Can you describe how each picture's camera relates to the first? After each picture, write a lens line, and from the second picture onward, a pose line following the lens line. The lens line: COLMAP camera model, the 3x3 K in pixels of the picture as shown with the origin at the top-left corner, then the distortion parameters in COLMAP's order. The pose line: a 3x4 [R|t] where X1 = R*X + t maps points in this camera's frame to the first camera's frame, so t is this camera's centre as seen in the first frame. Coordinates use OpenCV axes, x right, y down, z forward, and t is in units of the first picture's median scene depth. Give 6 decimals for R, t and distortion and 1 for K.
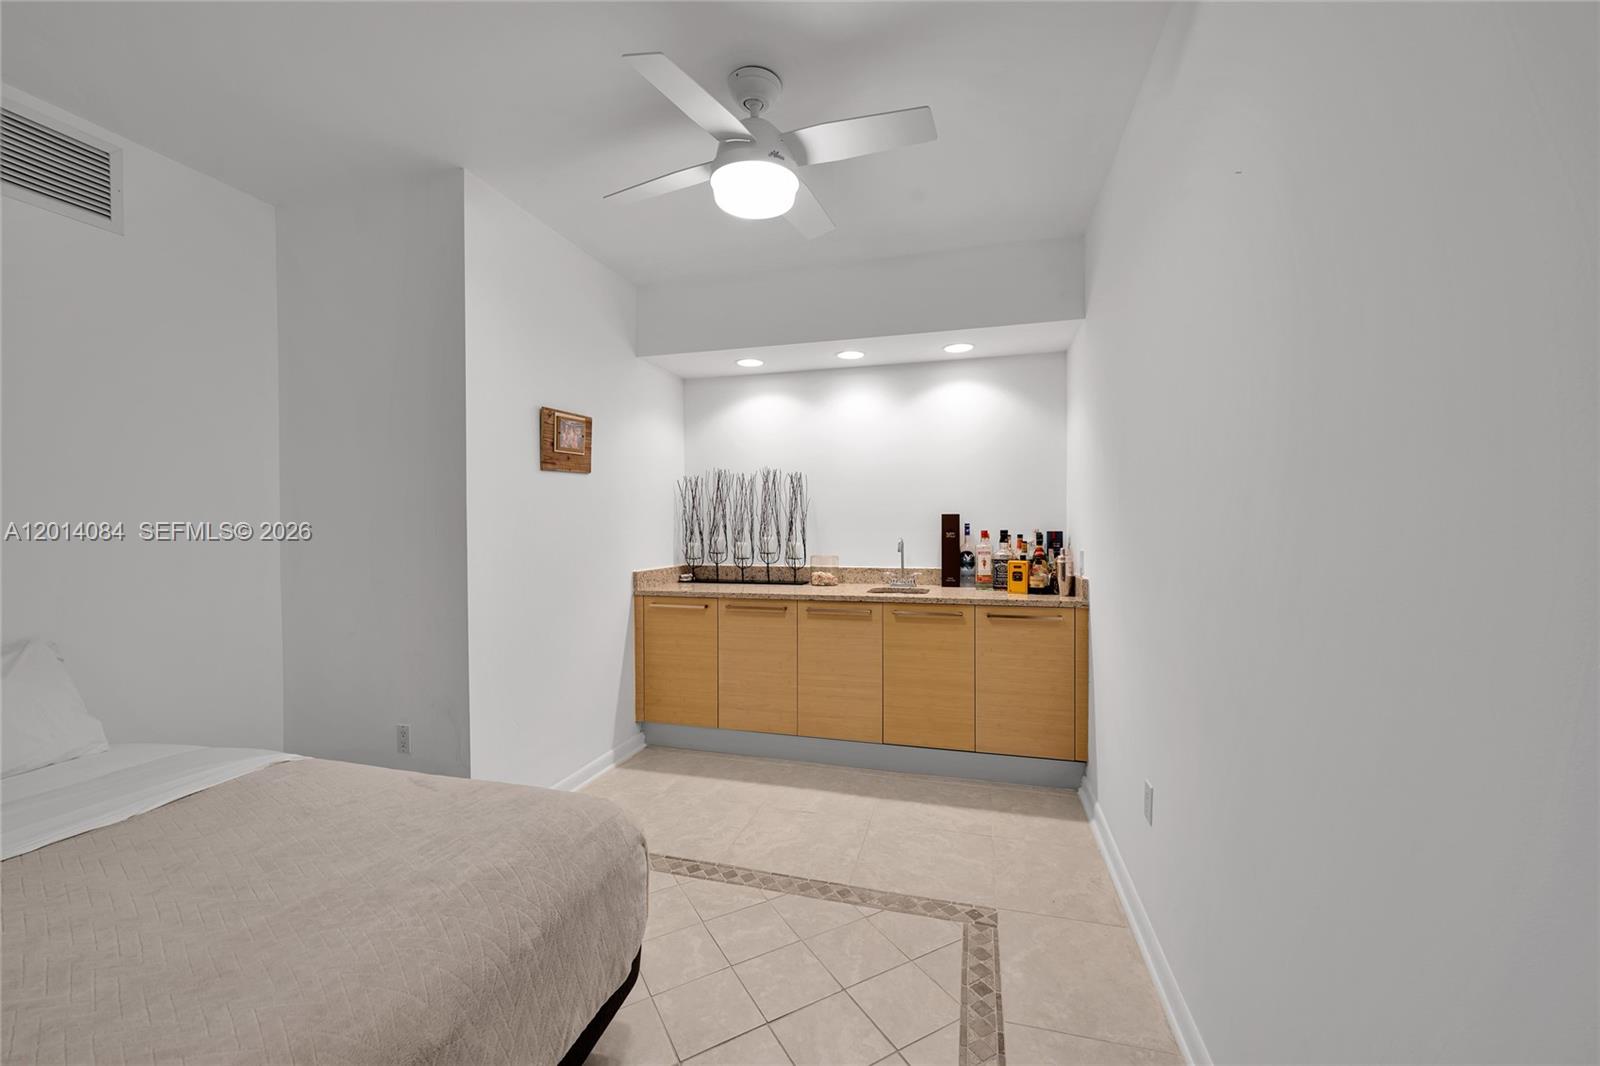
lens RADIAL K [[630.4, 0, 795.5], [0, 630.4, 530.1], [0, 0, 1]] dist [-0.001437, -0.000057]
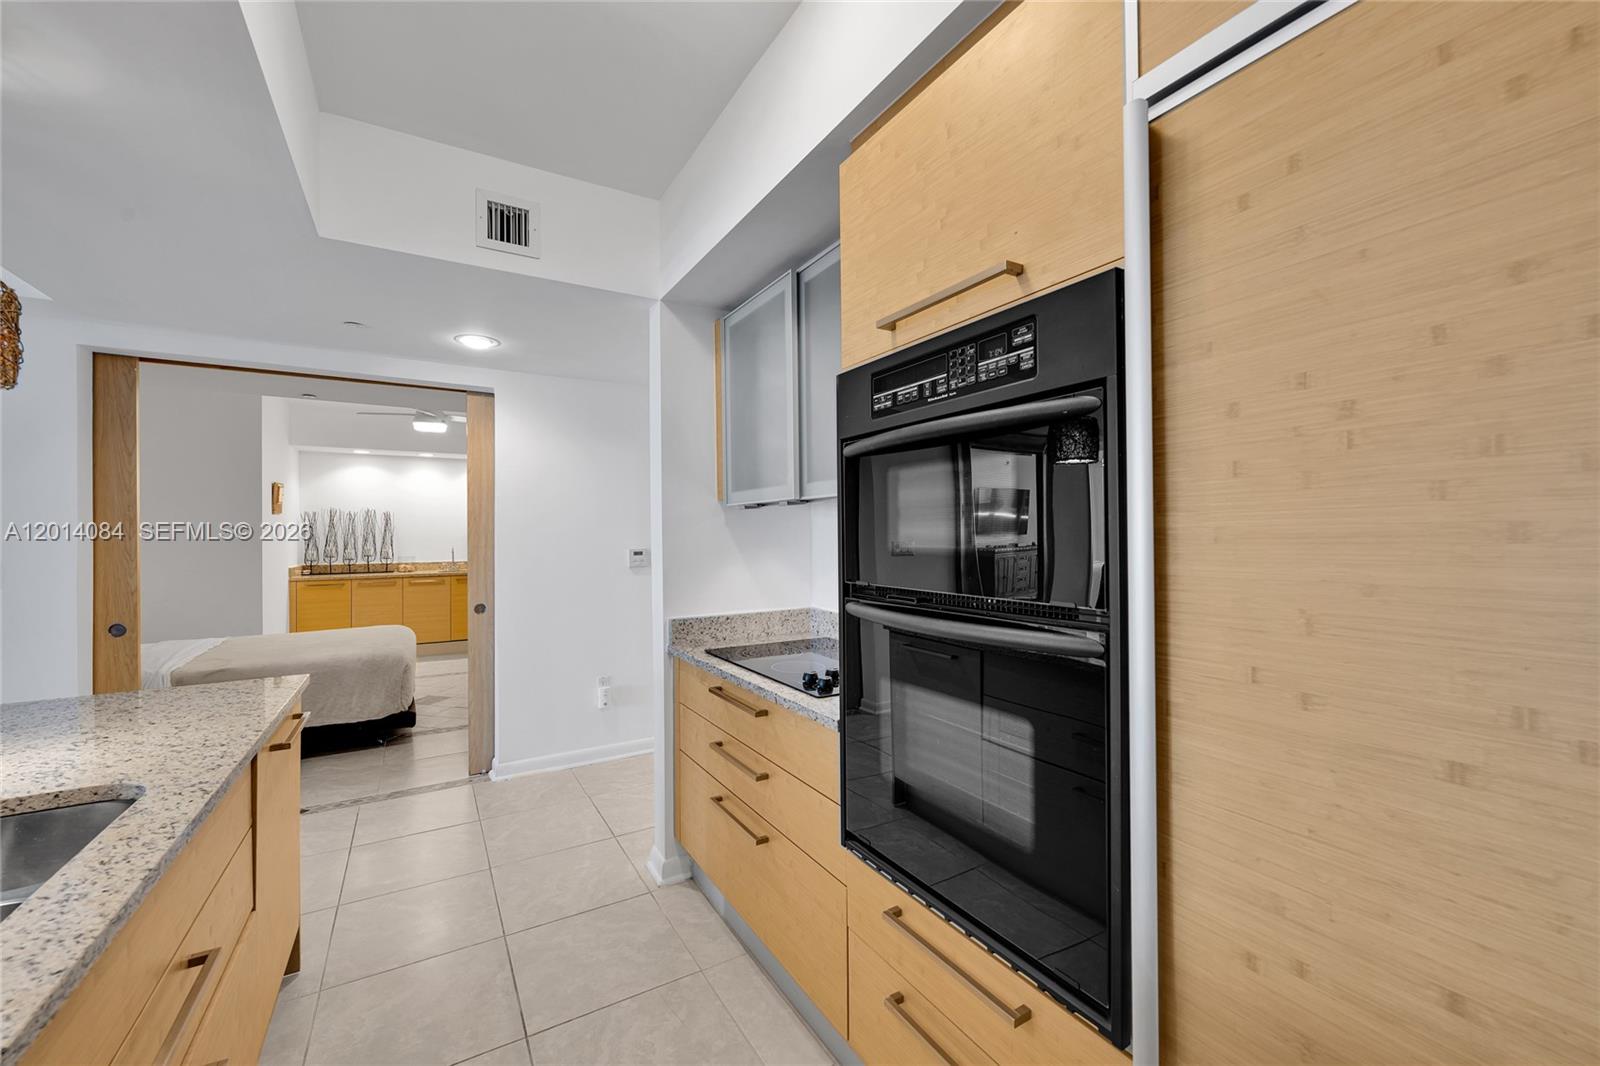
lens RADIAL K [[630.4, 0, 795.5], [0, 630.4, 530.1], [0, 0, 1]] dist [-0.001437, -0.000057]
pose [[0.686989, 0.002925, 0.726662, -0.550104], [0.009532, 0.999870, -0.013036, -0.002447], [-0.726605, 0.015882, 0.686871, -1.199932]]
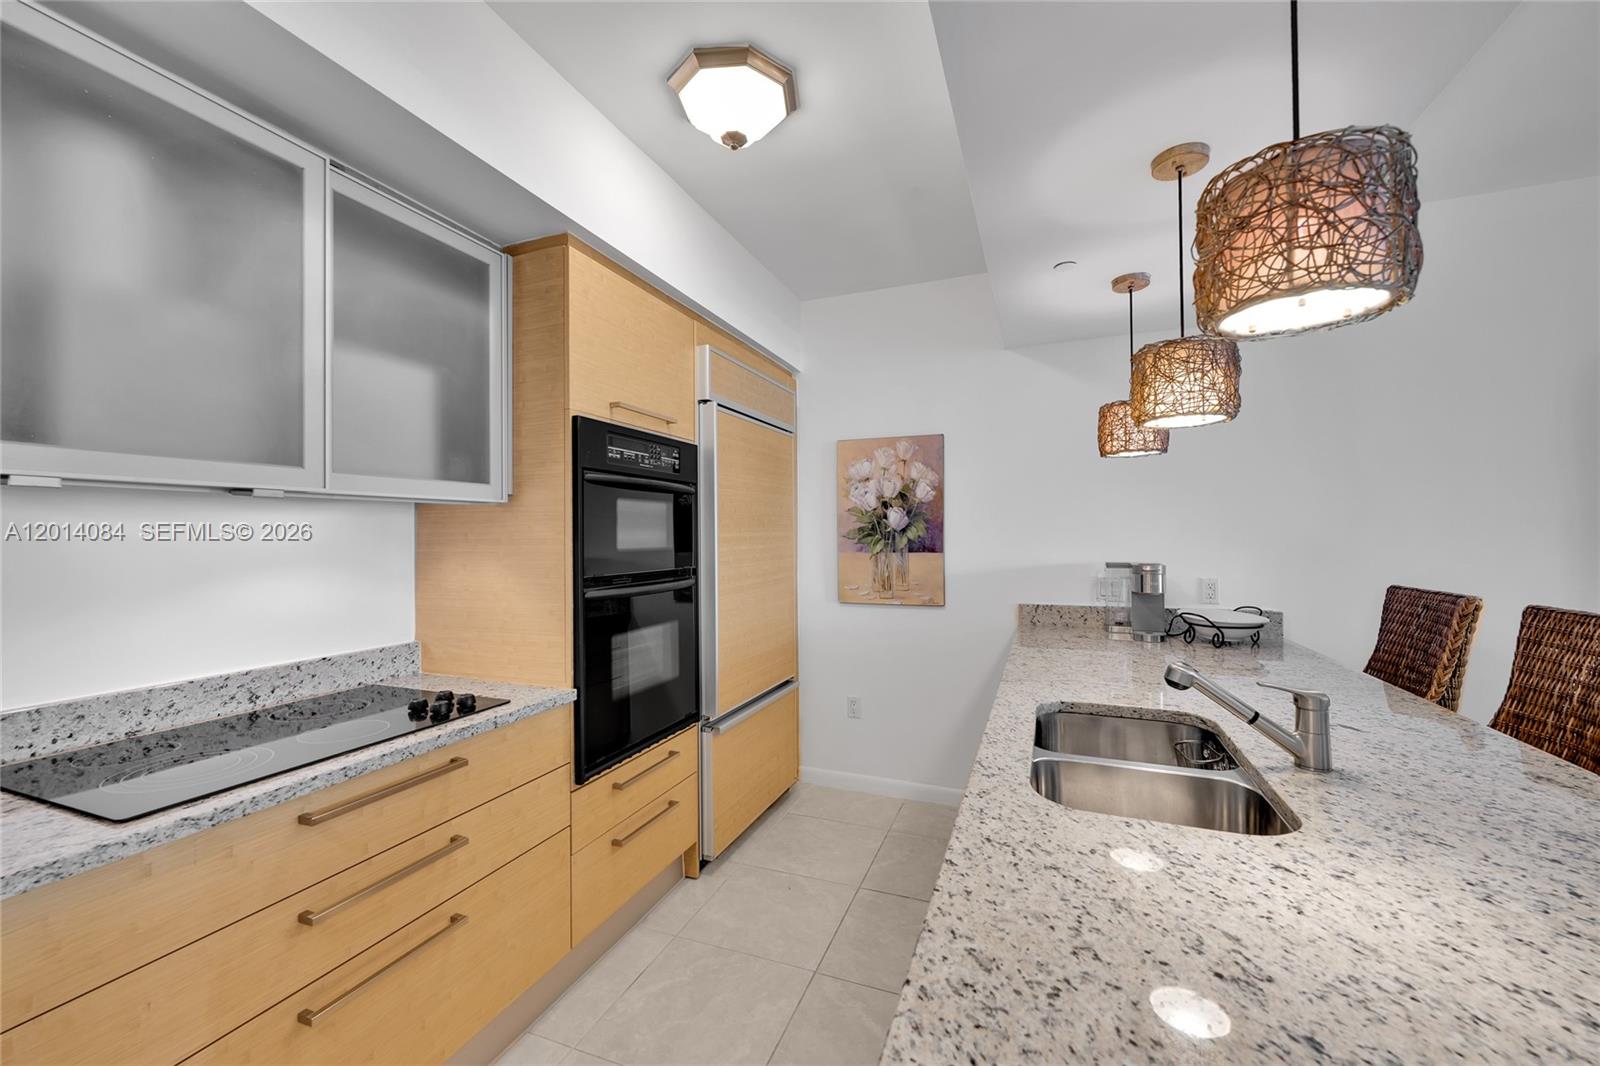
lens RADIAL K [[630.4, 0, 795.5], [0, 630.4, 530.1], [0, 0, 1]] dist [-0.001437, -0.000057]
pose [[-0.994824, 0.012657, 0.100826, -0.473544], [0.012358, 0.999917, -0.003588, -0.006746], [-0.100863, -0.002324, -0.994898, -0.462156]]
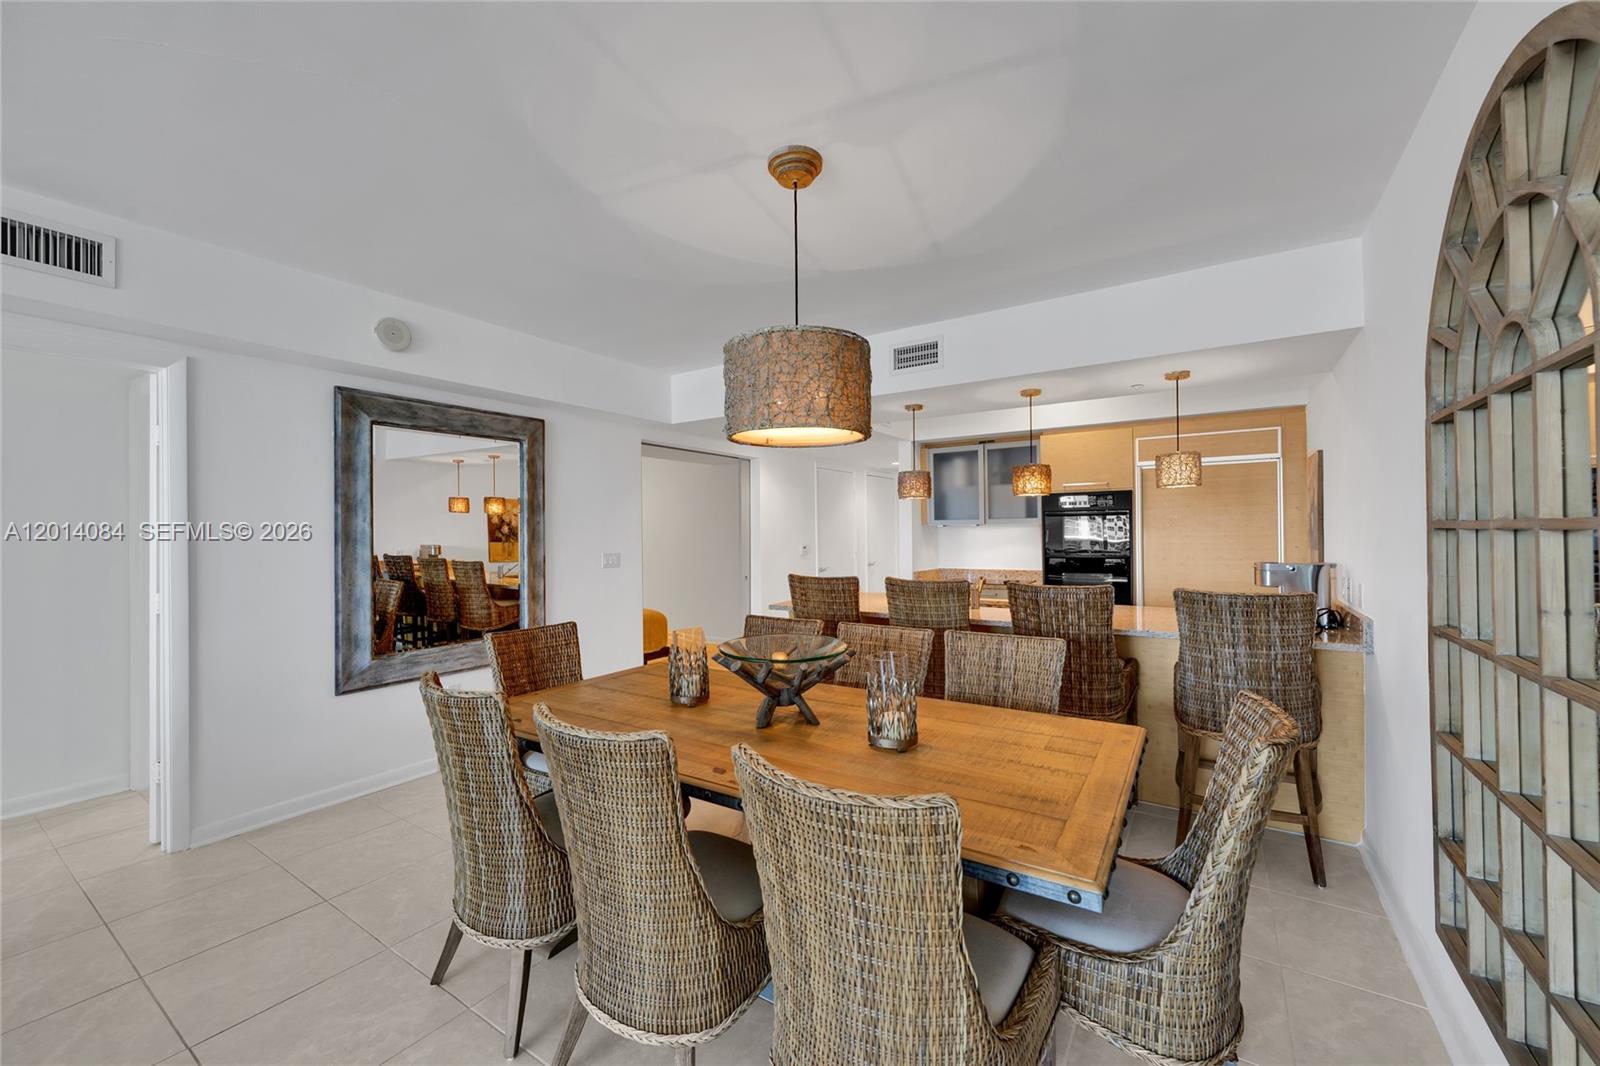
lens RADIAL K [[630.4, 0, 795.5], [0, 630.4, 530.1], [0, 0, 1]] dist [-0.001437, -0.000057]
pose [[0.303310, 0.006083, 0.952873, -1.823735], [0.016166, 0.999803, -0.011528, -0.011193], [-0.952755, 0.018900, 0.303152, -0.837661]]
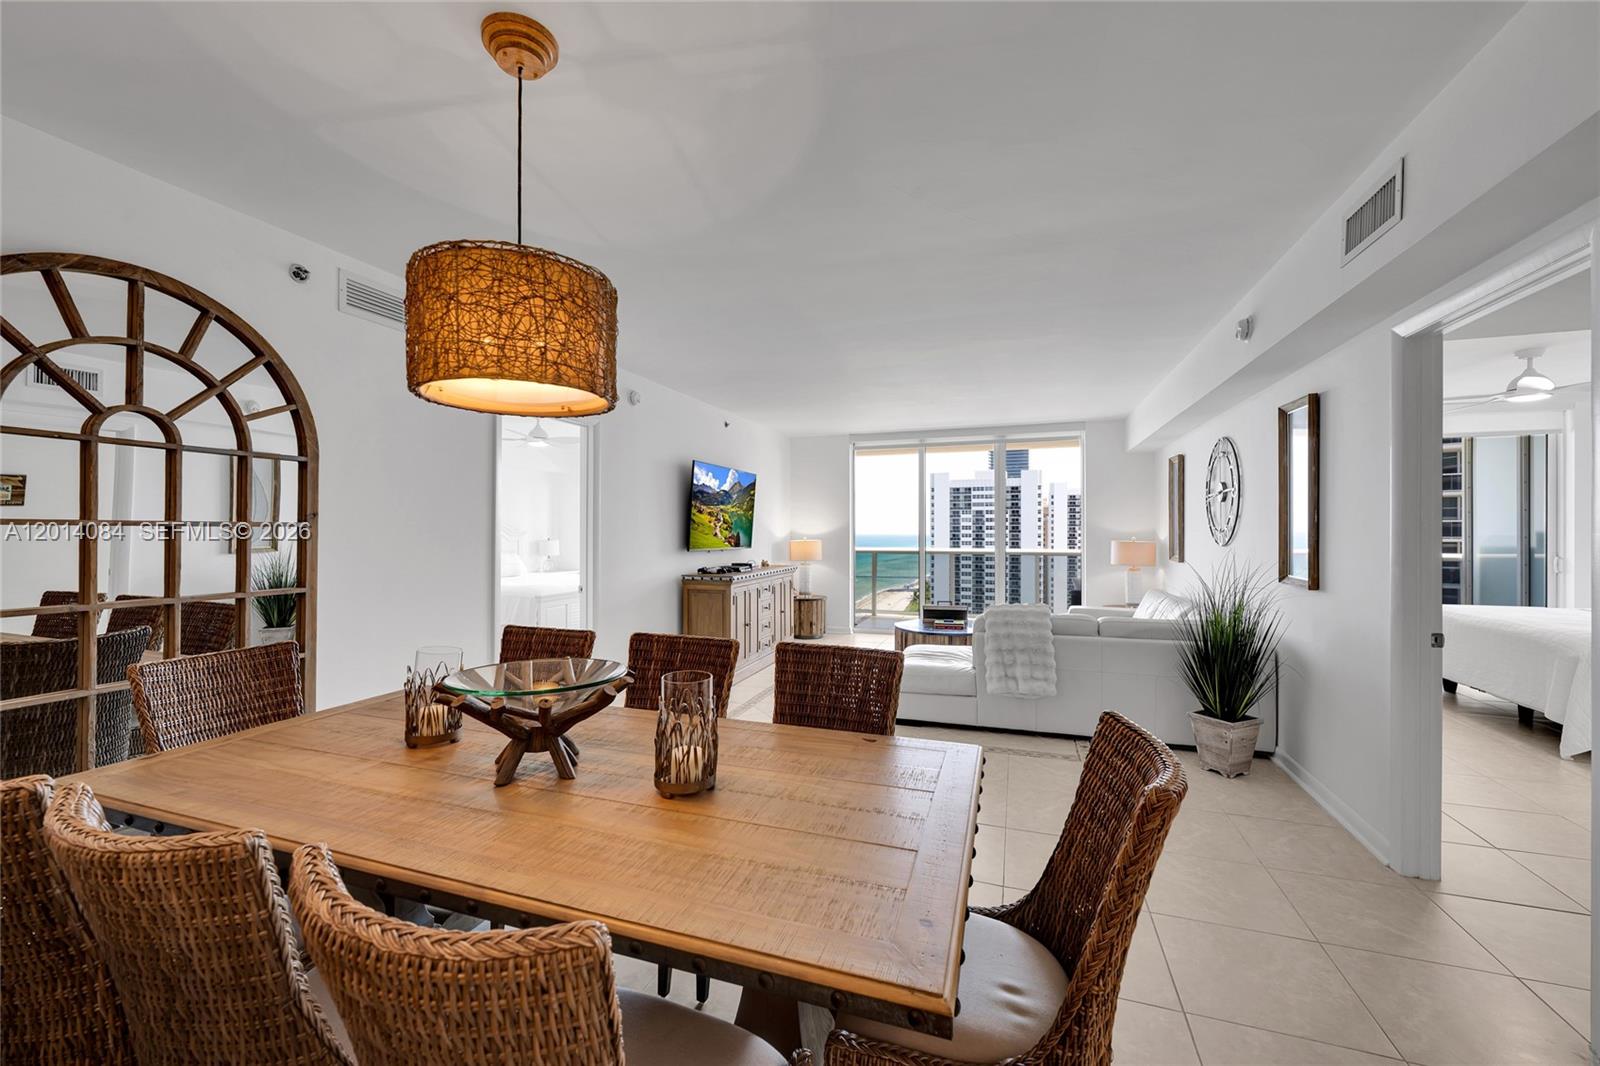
lens RADIAL K [[630.4, 0, 795.5], [0, 630.4, 530.1], [0, 0, 1]] dist [-0.001437, -0.000057]
pose [[-0.058903, -0.000272, -0.998264, -0.828828], [-0.009738, 0.999953, 0.000302, -0.013727], [0.998216, 0.009739, -0.058903, -0.443455]]
